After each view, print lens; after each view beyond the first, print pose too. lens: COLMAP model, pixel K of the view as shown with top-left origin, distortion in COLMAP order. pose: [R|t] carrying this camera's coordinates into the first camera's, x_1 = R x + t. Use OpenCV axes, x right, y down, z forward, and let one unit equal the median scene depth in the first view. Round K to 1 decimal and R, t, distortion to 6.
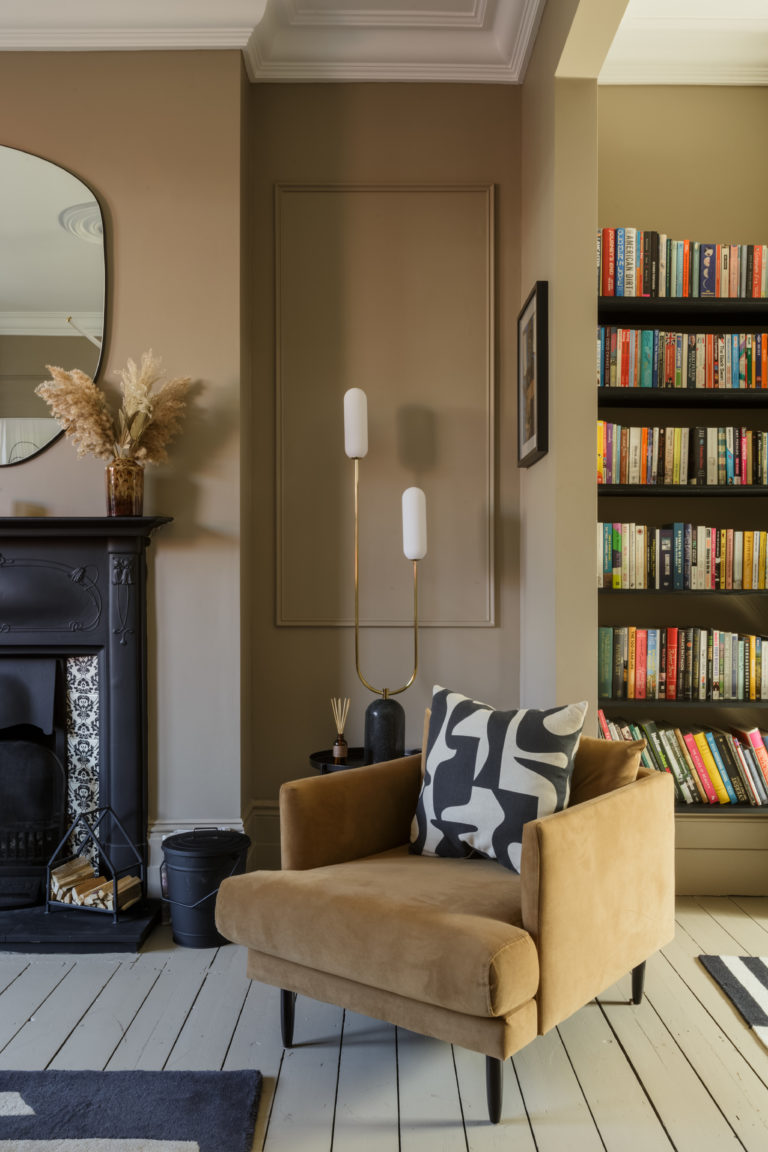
lens RADIAL K [[995.4, 0, 384.9], [0, 995.4, 592.7], [0, 0, 1]] dist [0.020838, 0.004667]
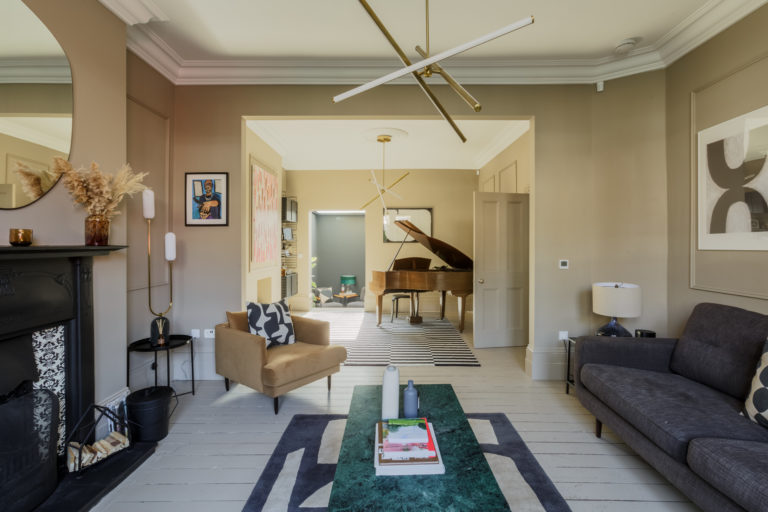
lens RADIAL K [[356.2, 0, 383.4], [0, 356.2, 248.9], [0, 0, 1]] dist [-0.001546, 0.000130]
pose [[0.009535, -0.011594, 0.999887, -0.899073], [0.006462, 0.999913, 0.011533, -0.071464], [-0.999934, 0.006352, 0.009609, 0.452906]]
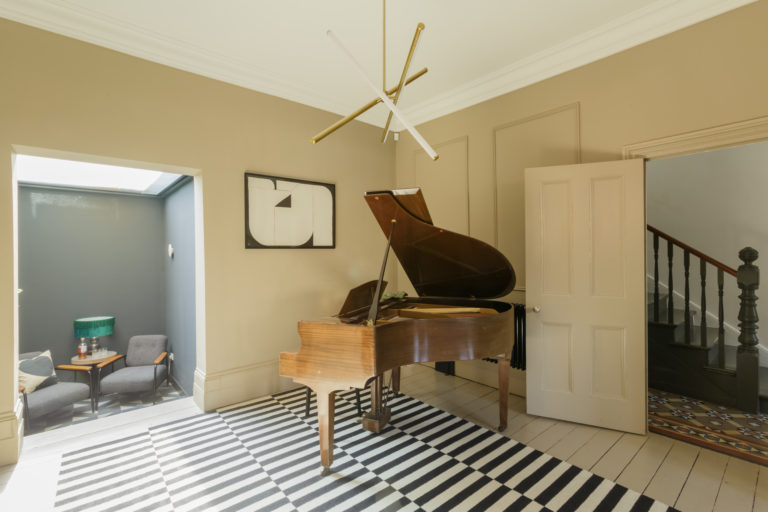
lens RADIAL K [[356.2, 0, 383.4], [0, 356.2, 248.9], [0, 0, 1]] dist [-0.001546, 0.000130]
pose [[-0.642978, 0.006226, 0.765859, 0.290972], [0.010537, 0.999944, 0.000718, -0.079982], [-0.765812, 0.008532, -0.643008, 0.823331]]
